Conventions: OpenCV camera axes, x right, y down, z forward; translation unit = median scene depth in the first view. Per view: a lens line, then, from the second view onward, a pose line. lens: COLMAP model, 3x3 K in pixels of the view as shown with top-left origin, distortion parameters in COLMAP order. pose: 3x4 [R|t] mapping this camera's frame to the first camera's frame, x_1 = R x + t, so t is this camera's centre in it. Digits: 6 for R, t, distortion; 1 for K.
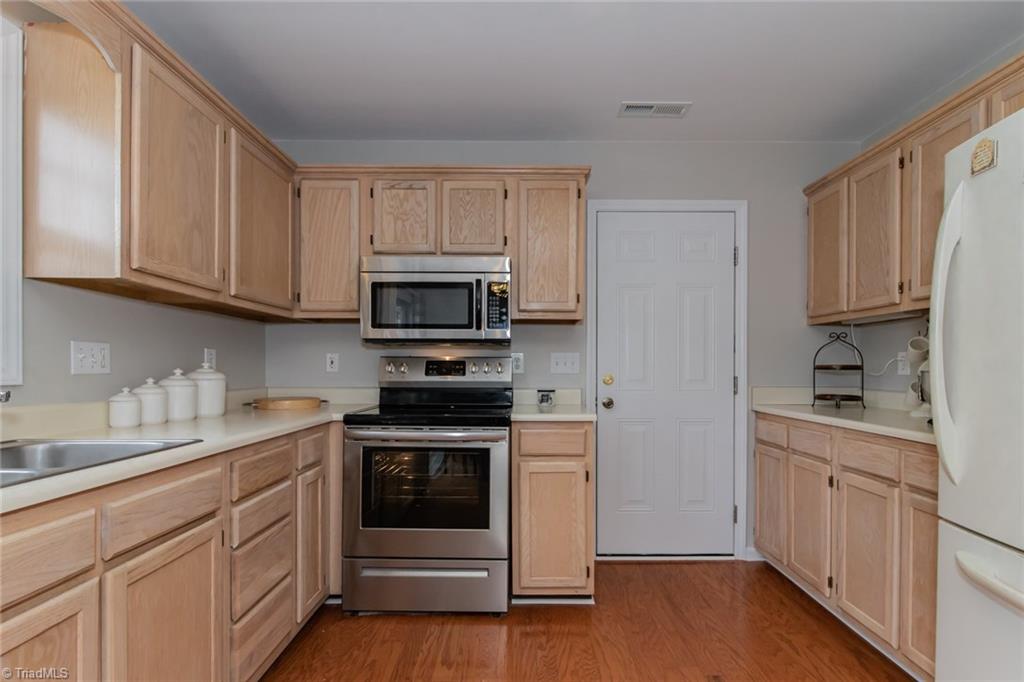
lens RADIAL K [[501.3, 0, 516.6], [0, 501.3, 369.8], [0, 0, 1]] dist [0.000826, -0.000128]
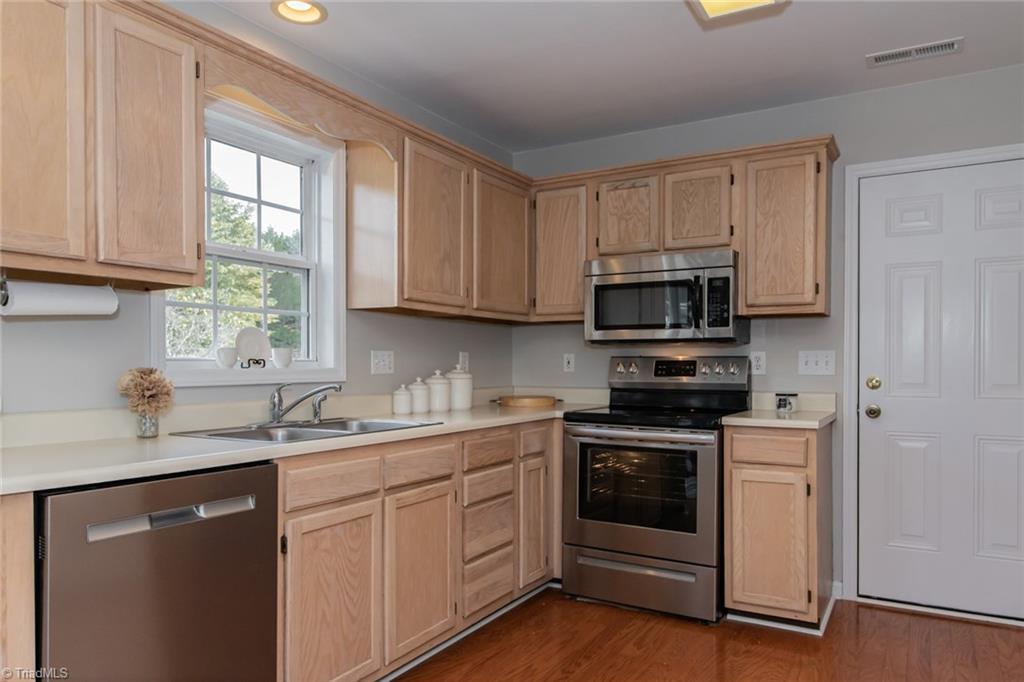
lens RADIAL K [[690.8, 0, 516.7], [0, 690.8, 371.4], [0, 0, 1]] dist [0.000445, -0.000377]
pose [[0.863015, 0.003412, -0.505167, 0.291700], [0.000394, 0.999972, 0.007428, -0.008745], [0.505178, -0.006610, 0.862990, -0.307830]]
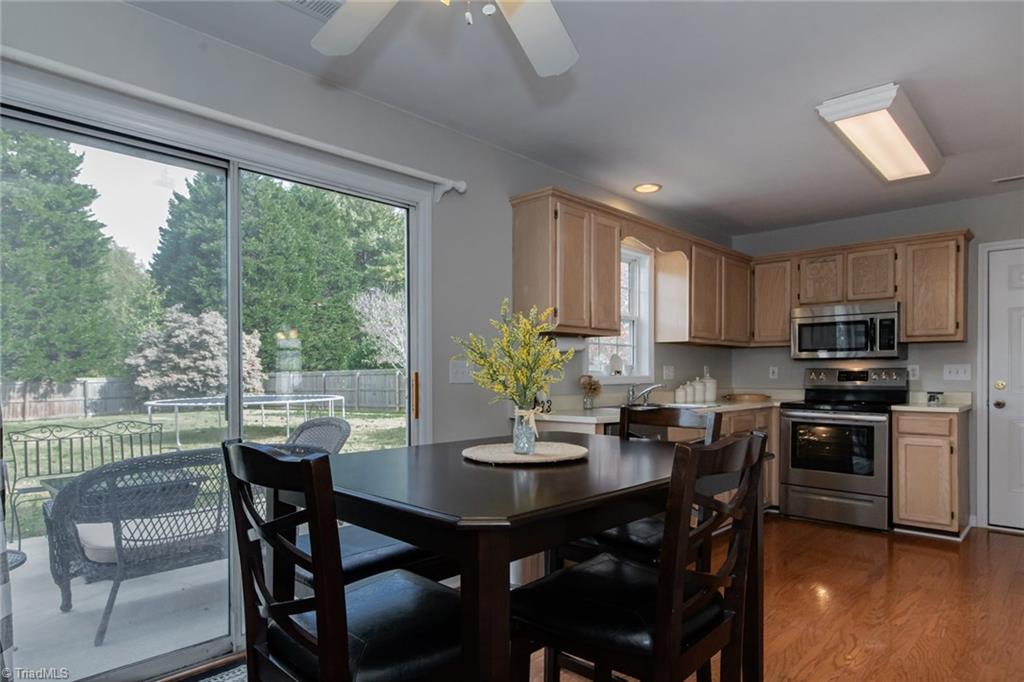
lens RADIAL K [[595.6, 0, 514.6], [0, 595.6, 377.8], [0, 0, 1]] dist [-0.001797, -0.000055]
pose [[0.724662, 0.001086, -0.689104, 0.383710], [0.000986, 0.999996, 0.002612, -0.004392], [0.689104, -0.002572, 0.724658, -1.059887]]
